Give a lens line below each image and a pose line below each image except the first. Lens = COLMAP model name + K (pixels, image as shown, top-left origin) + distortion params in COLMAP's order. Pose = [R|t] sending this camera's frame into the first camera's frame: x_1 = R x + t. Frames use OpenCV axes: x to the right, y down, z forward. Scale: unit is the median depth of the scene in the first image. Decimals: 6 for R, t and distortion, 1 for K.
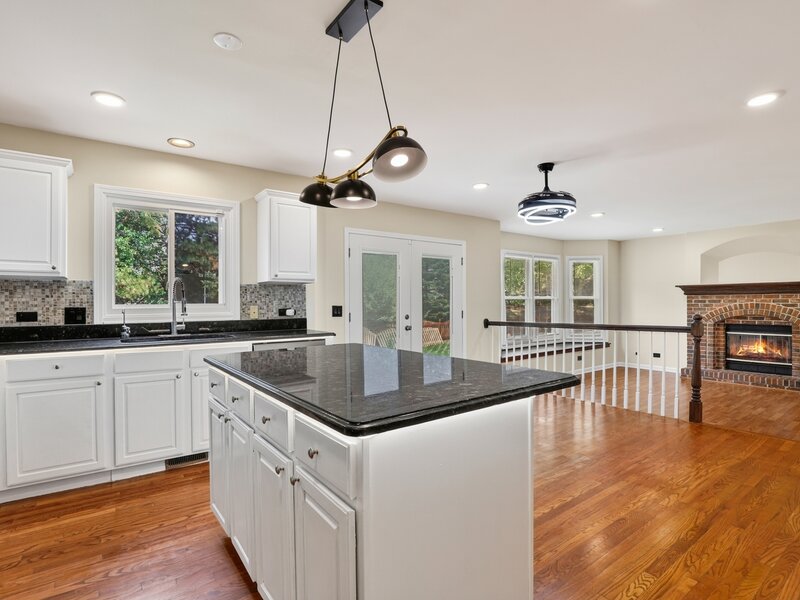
lens RADIAL K [[418.1, 0, 401.9], [0, 418.1, 301.4], [0, 0, 1]] dist [-0.033675, 0.003544]
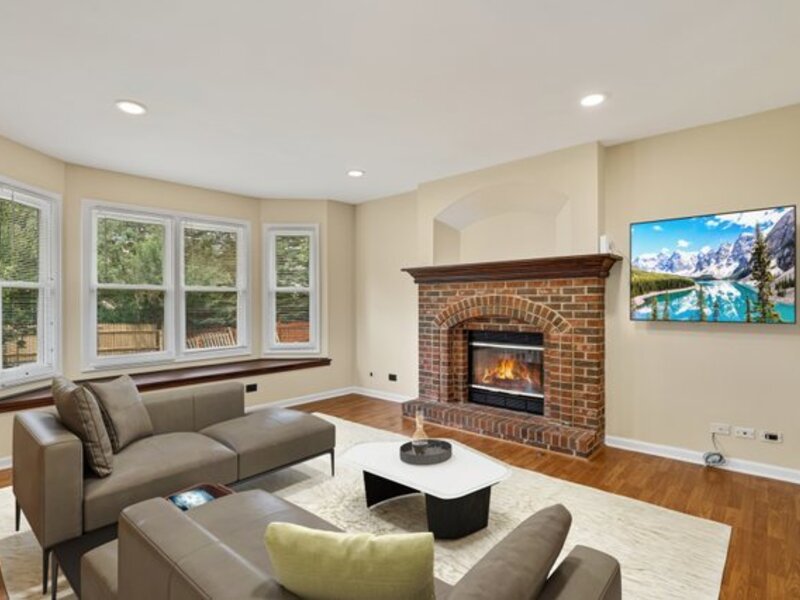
lens RADIAL K [[418.1, 0, 411.6], [0, 418.1, 300.4], [0, 0, 1]] dist [-0.033675, 0.003544]
pose [[0.981090, 0.000000, 0.193554, 0.774216], [0.000482, 0.999997, -0.002442, 0.015456], [-0.193554, 0.002489, 0.981086, 0.519360]]
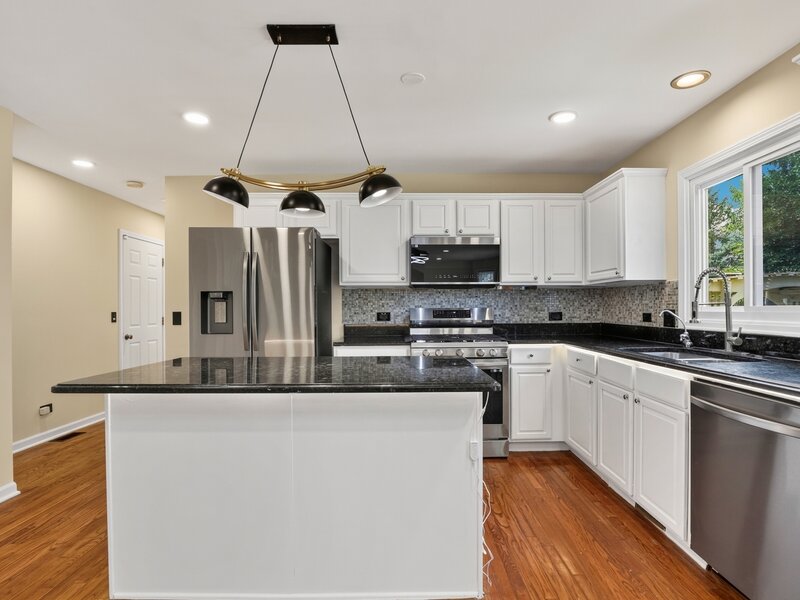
lens RADIAL K [[418.1, 0, 408.2], [0, 418.1, 307.7], [0, 0, 1]] dist [-0.033675, 0.003544]
pose [[-0.590645, 0.009315, -0.806877, 0.193467], [0.012916, 0.999914, 0.002089, 0.000402], [0.806828, -0.009187, -0.590715, 0.616792]]
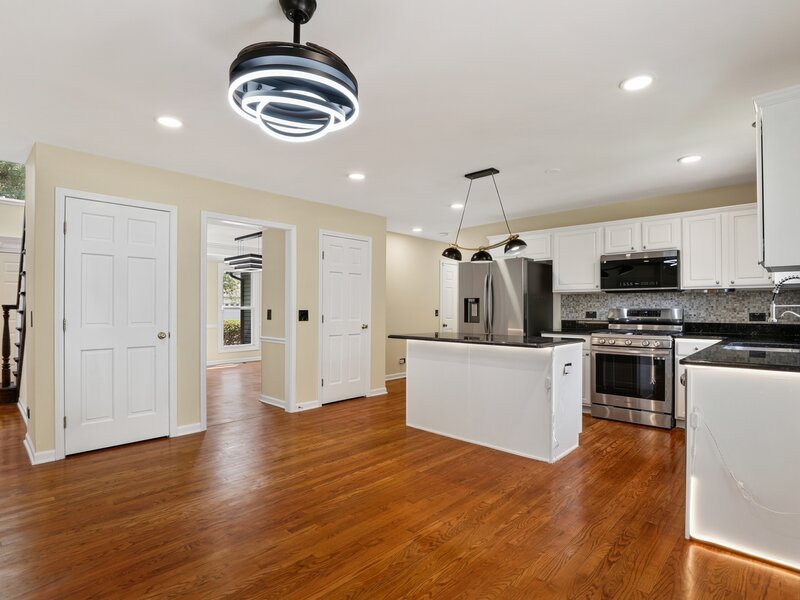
lens RADIAL K [[418.1, 0, 412.5], [0, 418.1, 306.4], [0, 0, 1]] dist [-0.033675, 0.003544]
pose [[-0.983272, 0.004578, -0.182084, 0.211922], [0.006301, 0.999941, -0.008882, 0.003682], [0.182033, -0.009881, -0.983243, 1.025735]]
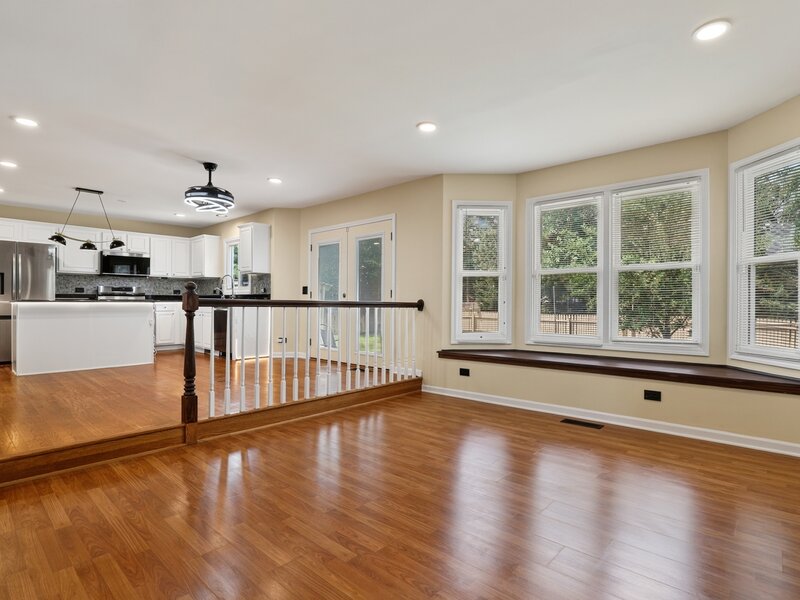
lens RADIAL K [[418.1, 0, 401.1], [0, 418.1, 301.5], [0, 0, 1]] dist [-0.033675, 0.003544]
pose [[0.198255, 0.008667, -0.980112, 1.158593], [-0.000462, 0.999962, 0.008749, 0.043277], [0.980150, -0.001281, 0.198252, 0.916060]]
